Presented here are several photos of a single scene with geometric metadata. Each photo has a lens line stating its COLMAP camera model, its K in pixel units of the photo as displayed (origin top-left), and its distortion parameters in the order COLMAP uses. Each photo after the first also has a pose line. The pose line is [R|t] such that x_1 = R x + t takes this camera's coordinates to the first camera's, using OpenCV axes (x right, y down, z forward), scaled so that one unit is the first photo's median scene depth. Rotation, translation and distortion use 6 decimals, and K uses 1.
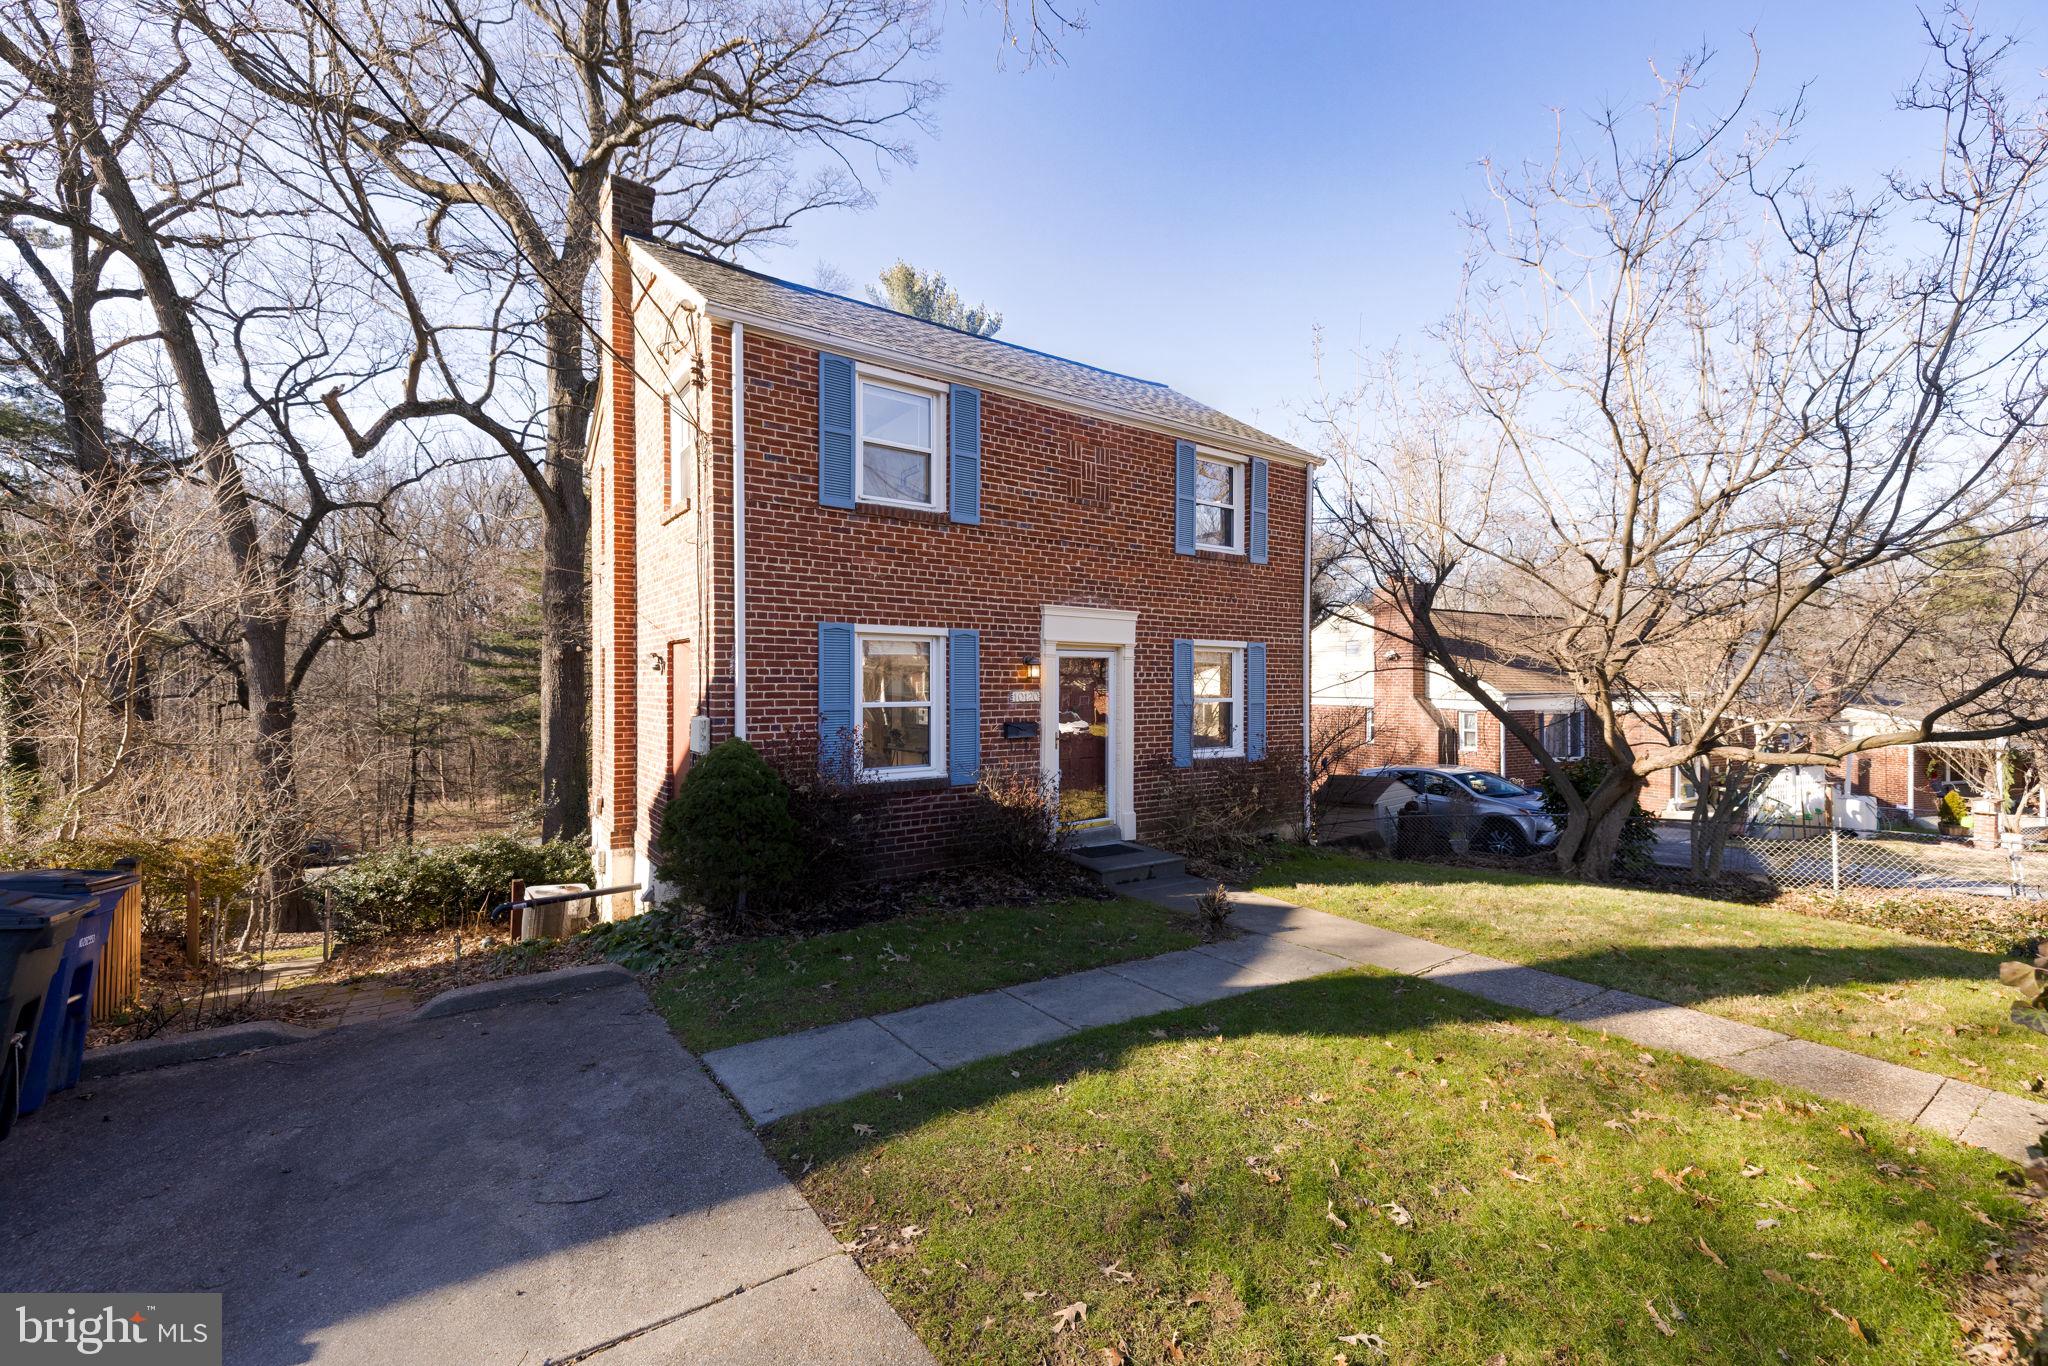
lens RADIAL K [[850.7, 0, 1016.1], [0, 850.7, 678.8], [0, 0, 1]] dist [-0.000202, 0.000051]
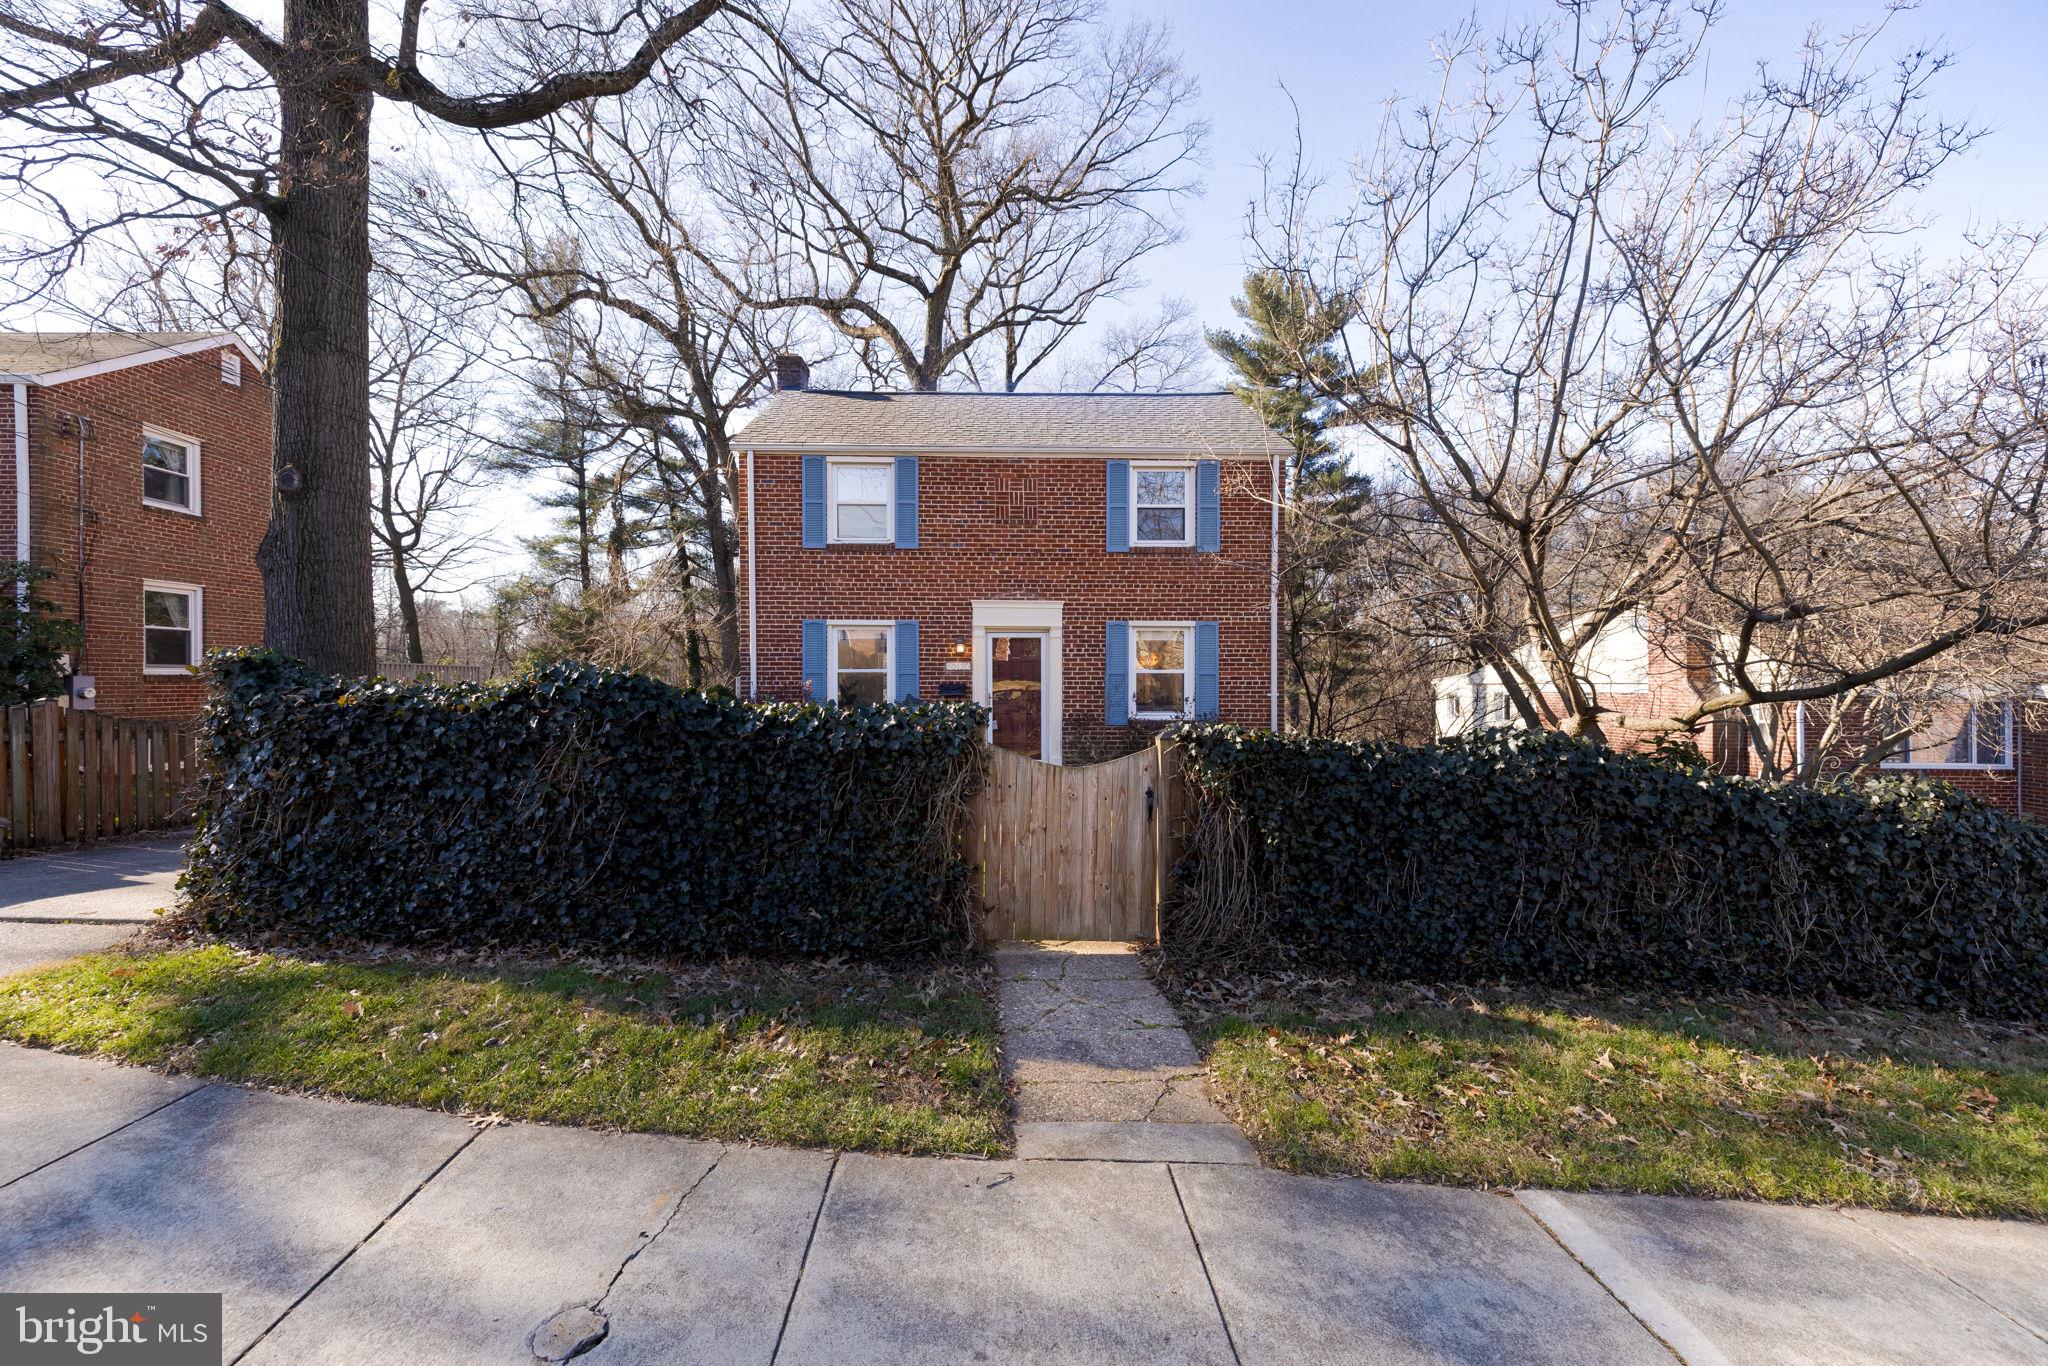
lens RADIAL K [[850.7, 0, 1016.1], [0, 850.7, 678.8], [0, 0, 1]] dist [-0.000202, 0.000051]
pose [[0.818302, 0.000629, -0.574788, 0.865179], [0.000745, 0.999997, 0.002156, 0.037222], [0.574788, -0.002192, 0.818299, -0.094627]]
